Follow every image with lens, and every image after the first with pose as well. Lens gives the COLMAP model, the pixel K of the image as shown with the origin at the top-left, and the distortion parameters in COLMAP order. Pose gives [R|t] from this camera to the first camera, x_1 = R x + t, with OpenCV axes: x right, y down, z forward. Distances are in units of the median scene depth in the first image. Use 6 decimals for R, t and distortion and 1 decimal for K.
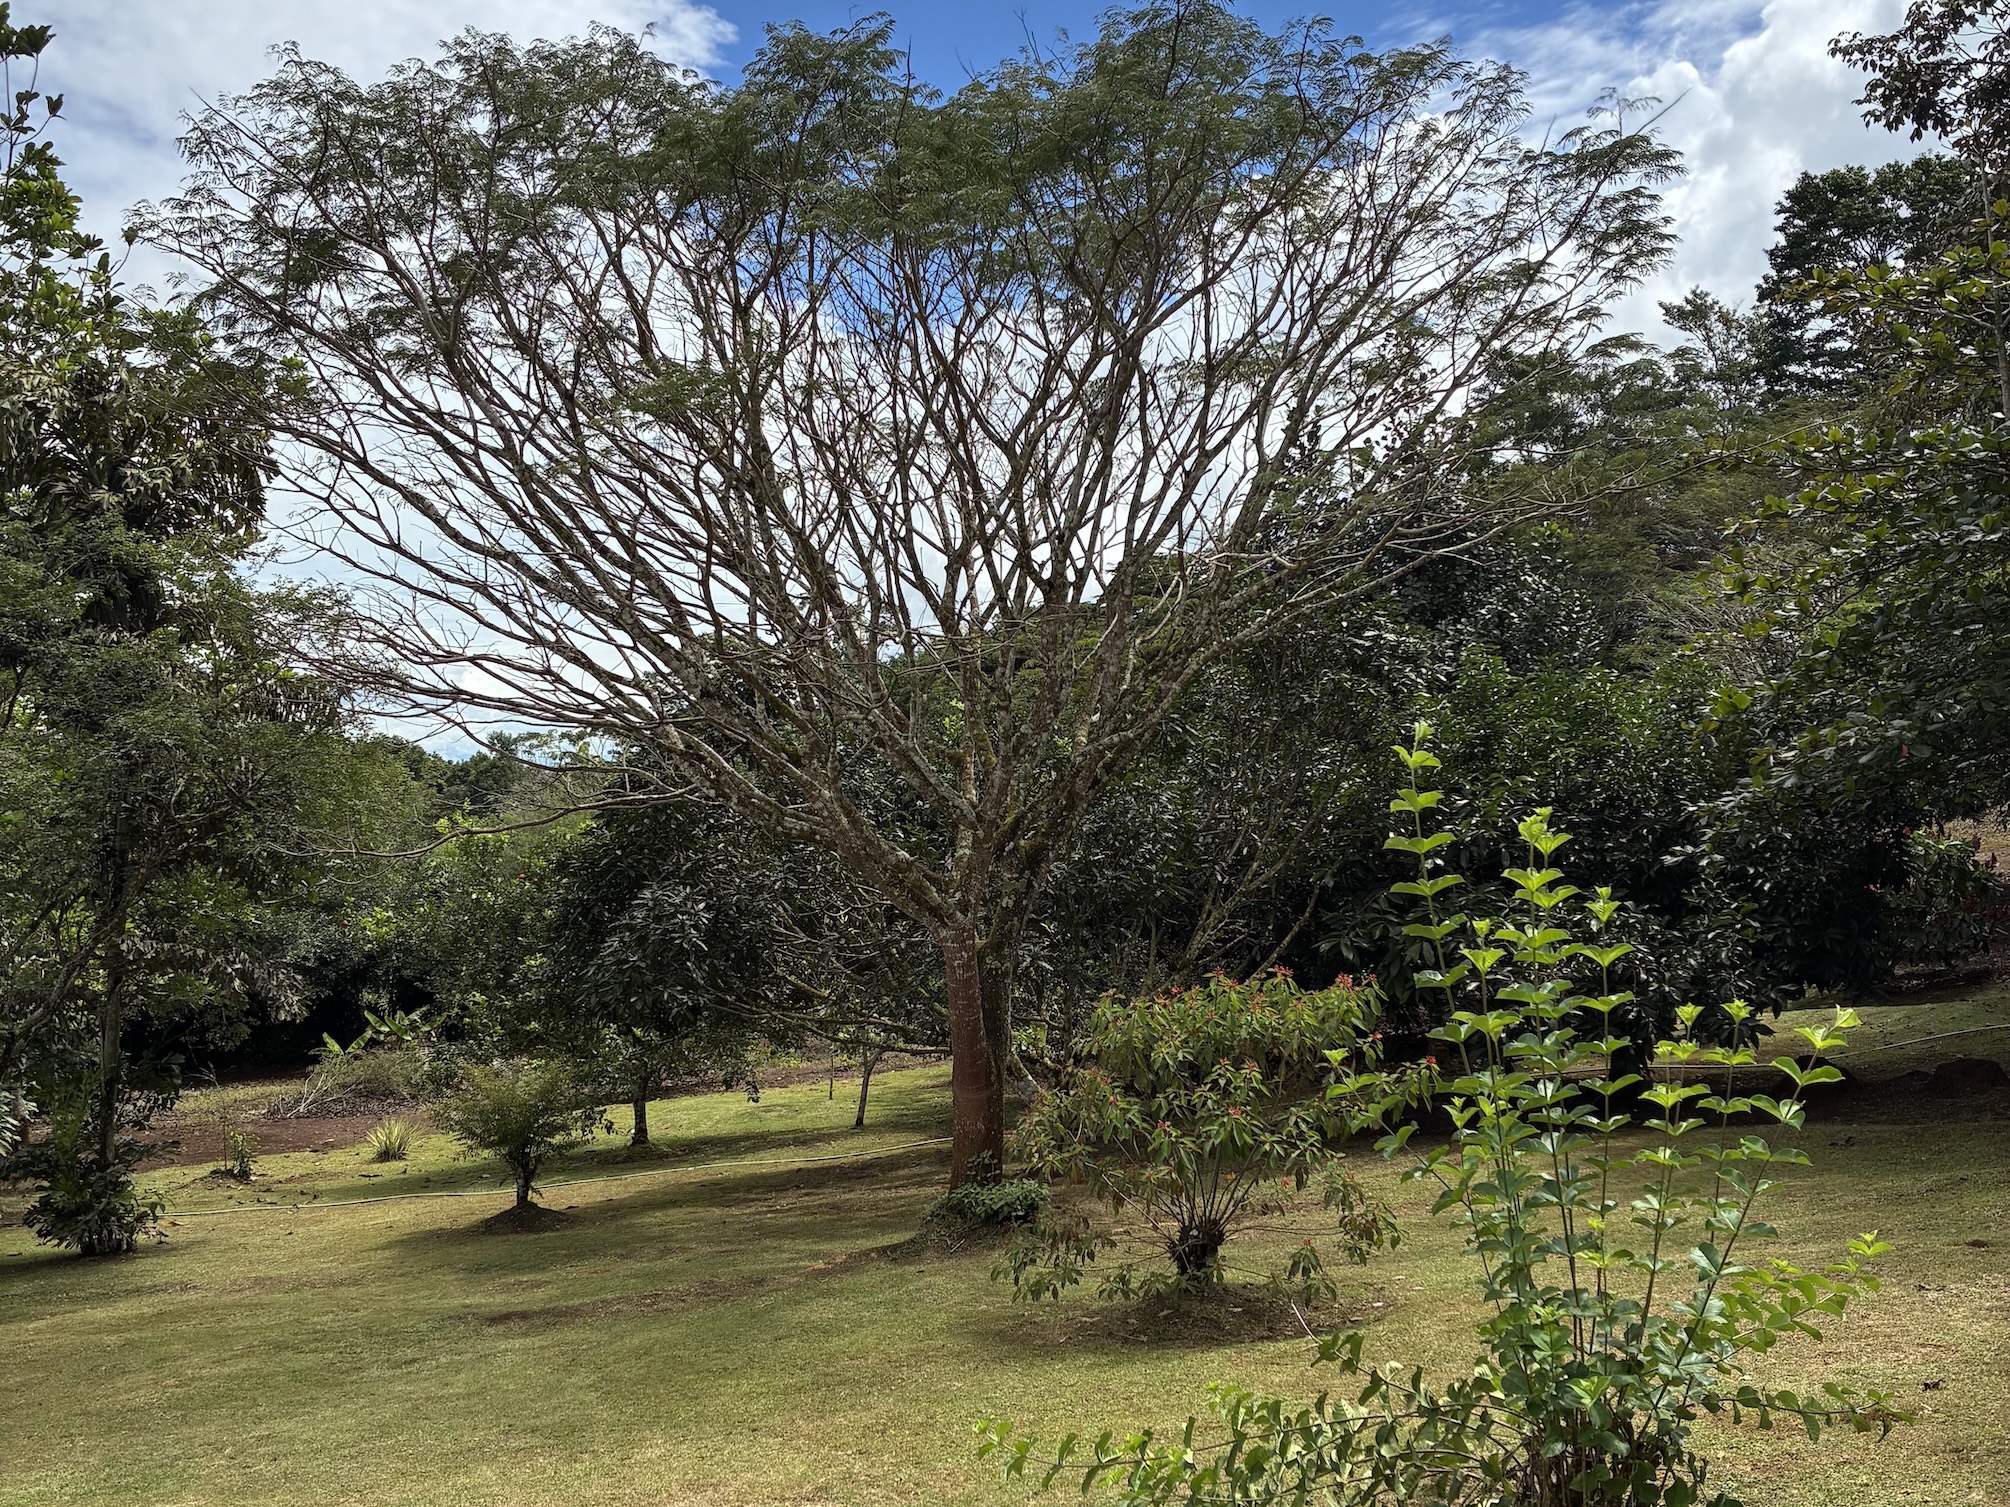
lens RADIAL K [[1785.4, 0, 1005.3], [0, 1785.4, 760.2], [0, 0, 1]] dist [0.018007, -0.005762]
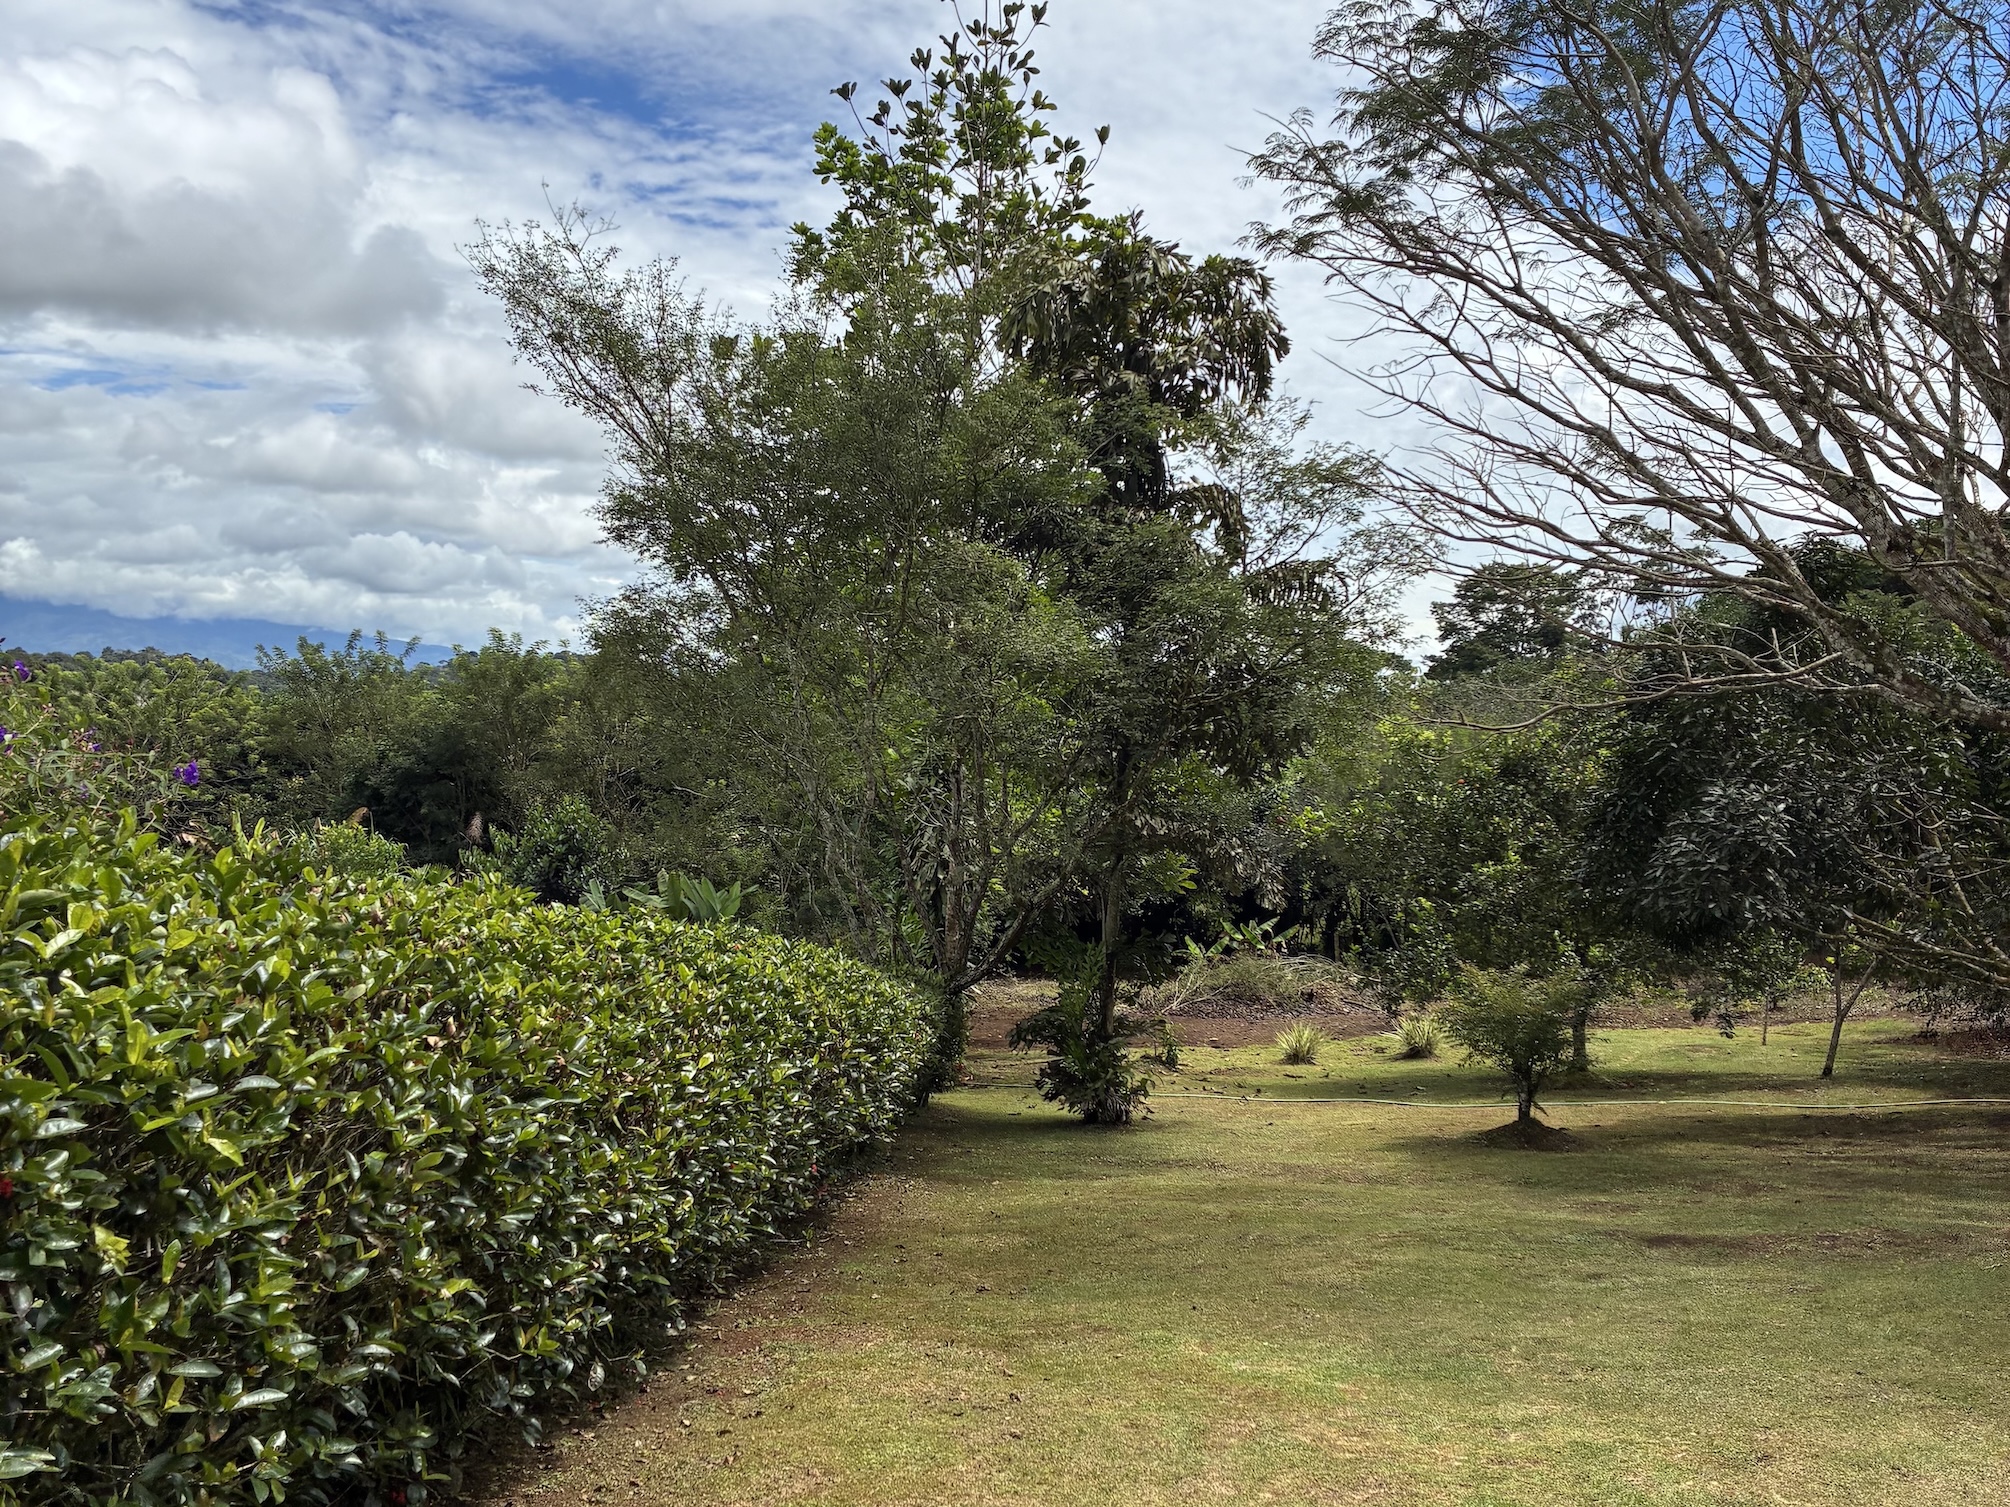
lens RADIAL K [[1785.4, 0, 1067.2], [0, 1785.4, 770.5], [0, 0, 1]] dist [0.018007, -0.005762]
pose [[0.933125, 0.036974, -0.357646, -0.159304], [-0.023091, 0.998808, 0.043013, 0.029133], [0.358810, -0.031878, 0.932866, 0.042950]]
